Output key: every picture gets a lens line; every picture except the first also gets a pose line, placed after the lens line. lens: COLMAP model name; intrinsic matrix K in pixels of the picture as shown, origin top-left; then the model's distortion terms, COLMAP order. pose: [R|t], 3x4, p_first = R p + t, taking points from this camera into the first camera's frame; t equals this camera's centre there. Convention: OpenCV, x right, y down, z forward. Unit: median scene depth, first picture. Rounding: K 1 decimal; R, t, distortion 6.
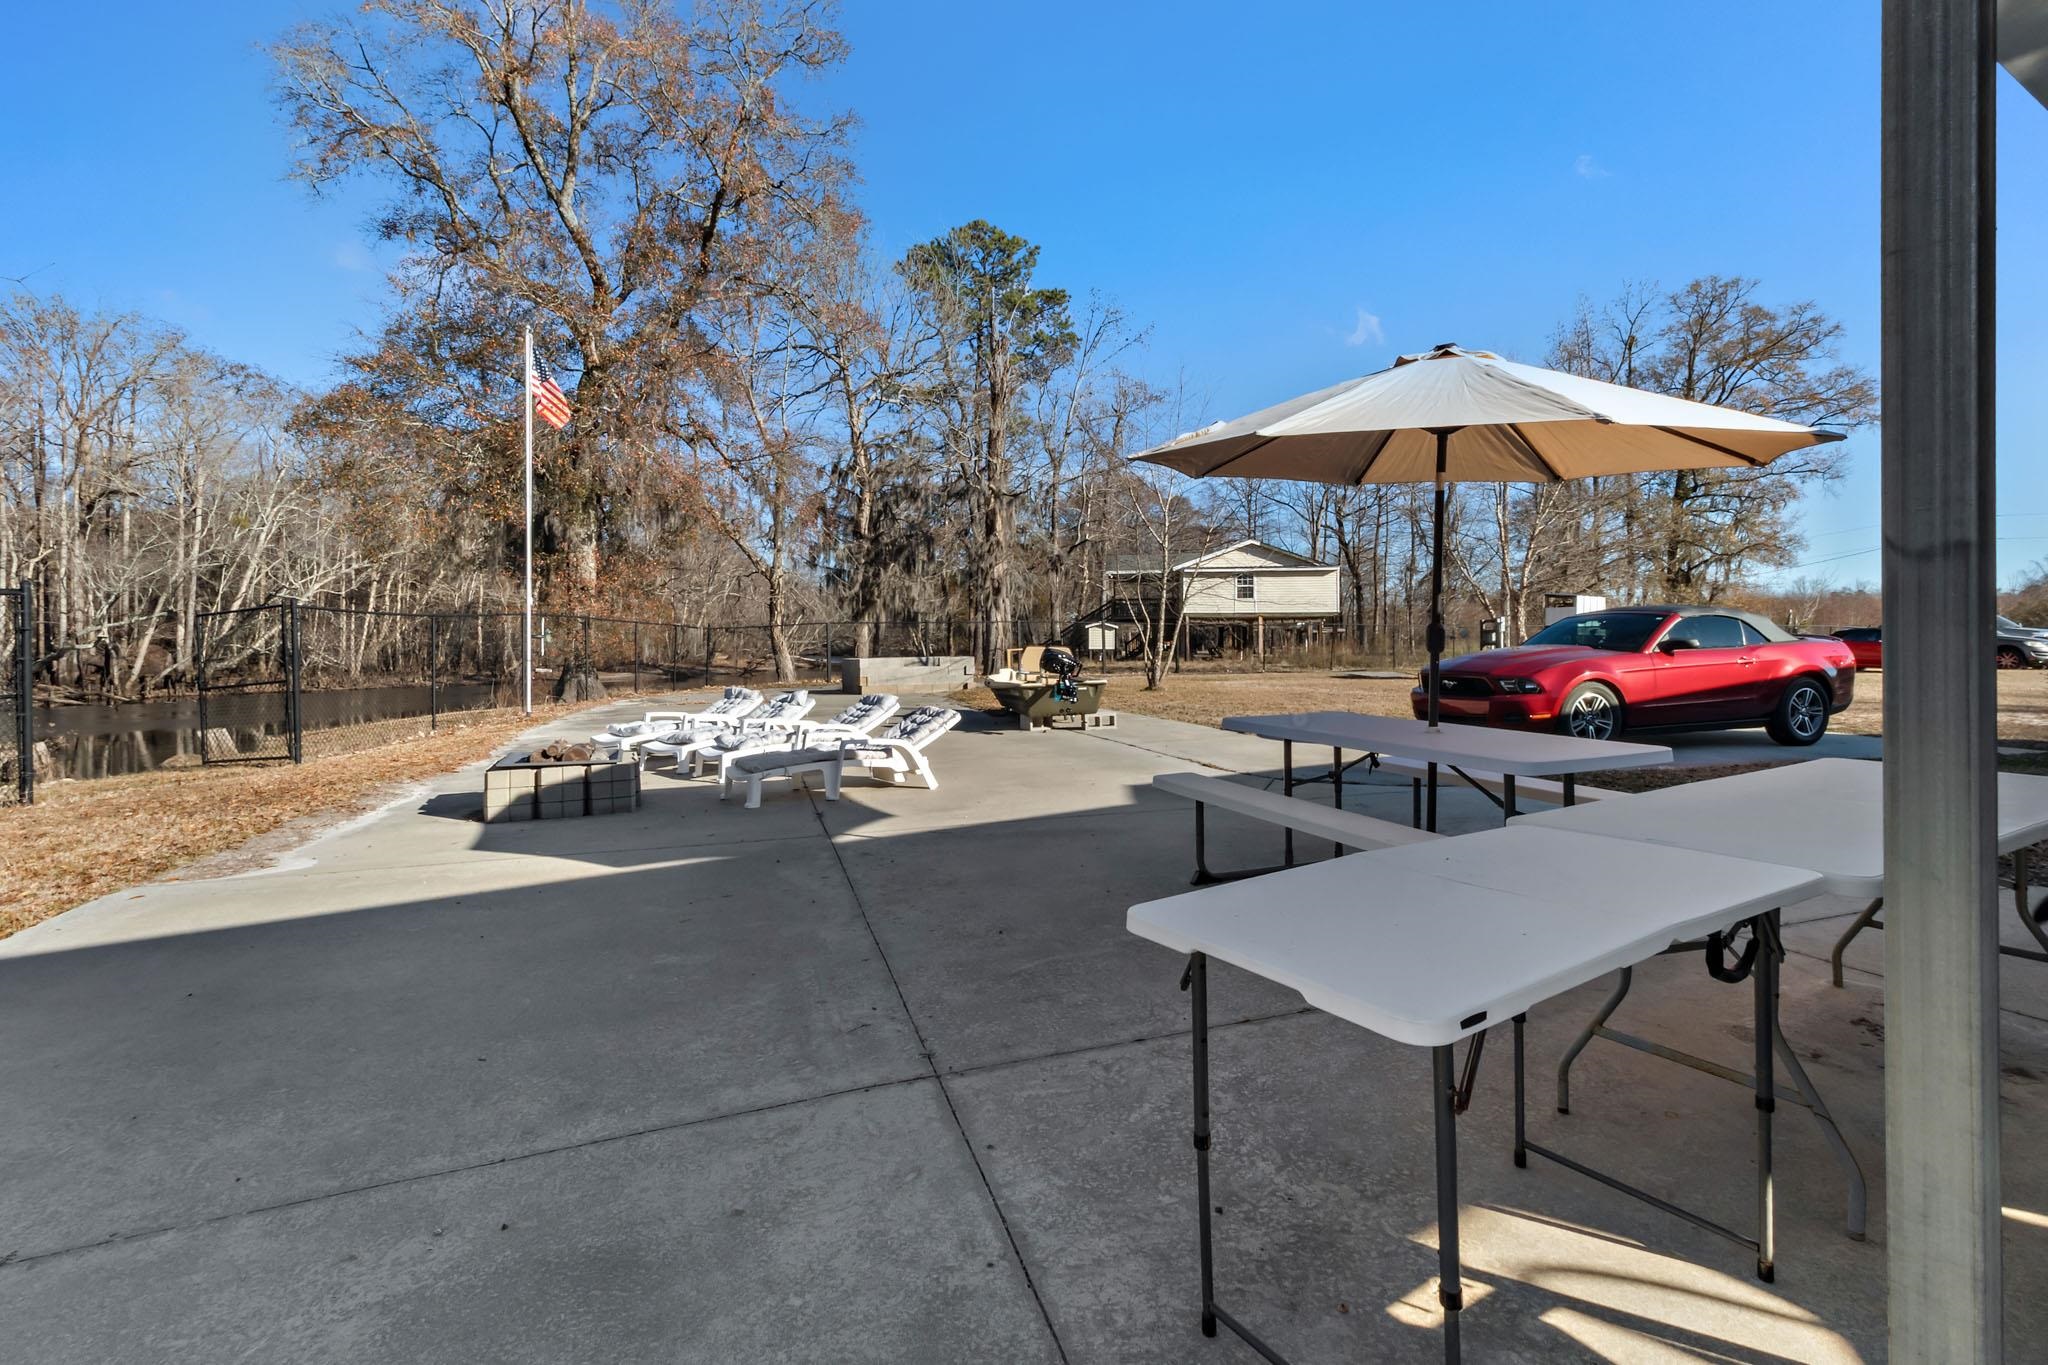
lens RADIAL K [[1084.9, 0, 1020.3], [0, 1084.9, 625.2], [0, 0, 1]] dist [0.000288, -0.000236]
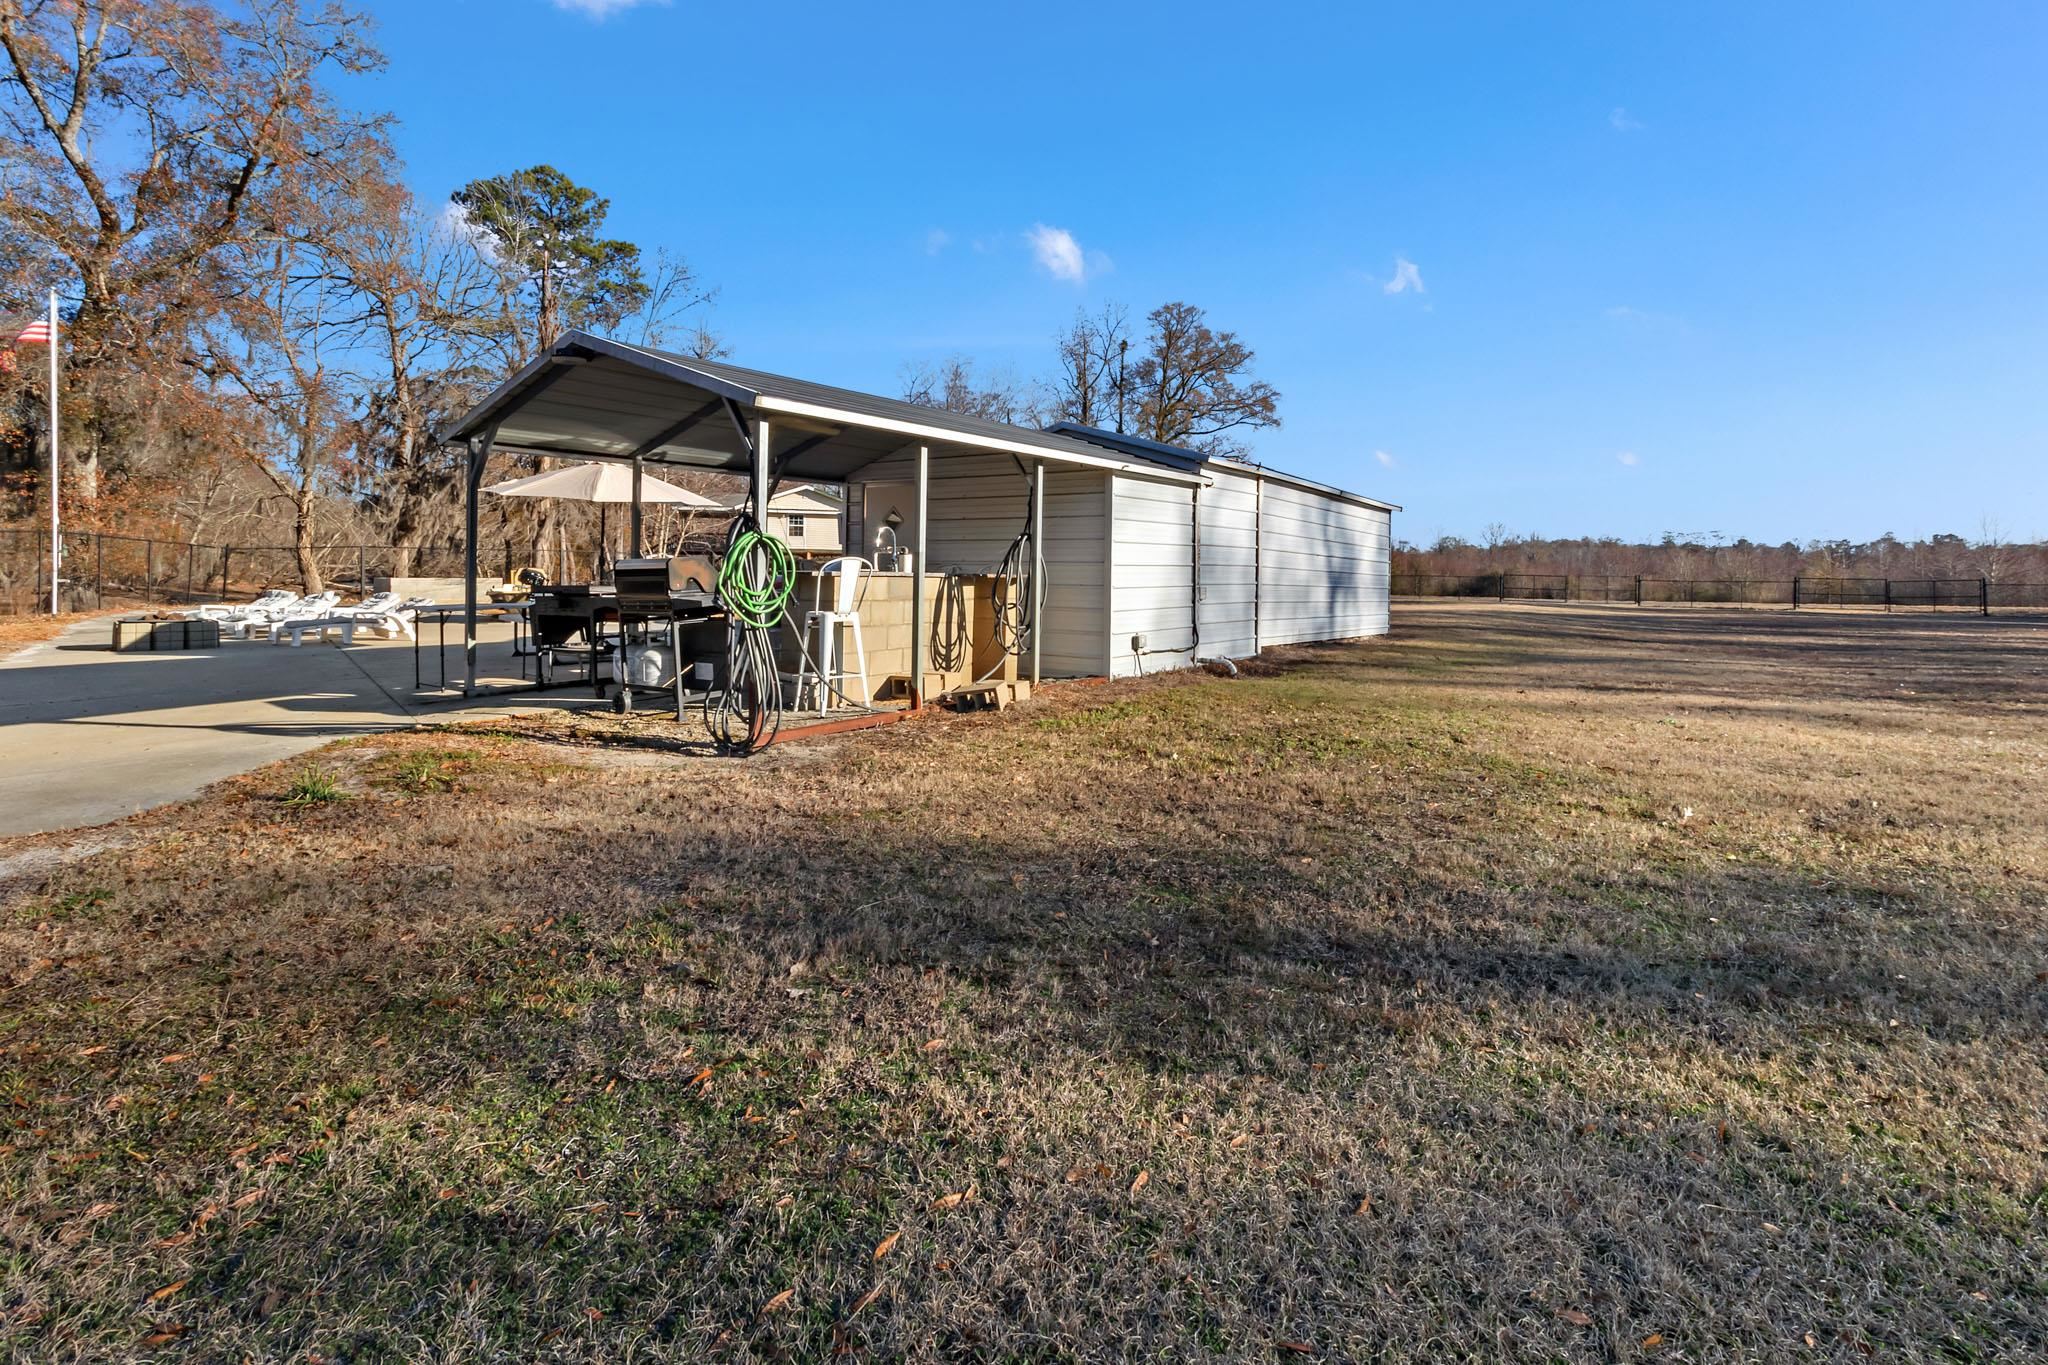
lens RADIAL K [[975.2, 0, 1025.6], [0, 975.2, 573.2], [0, 0, 1]] dist [0.002466, -0.000396]
pose [[0.913896, 0.020765, 0.405416, 0.028054], [-0.026173, 0.999627, 0.007800, -0.000268], [-0.405103, -0.017739, 0.914099, -0.134317]]
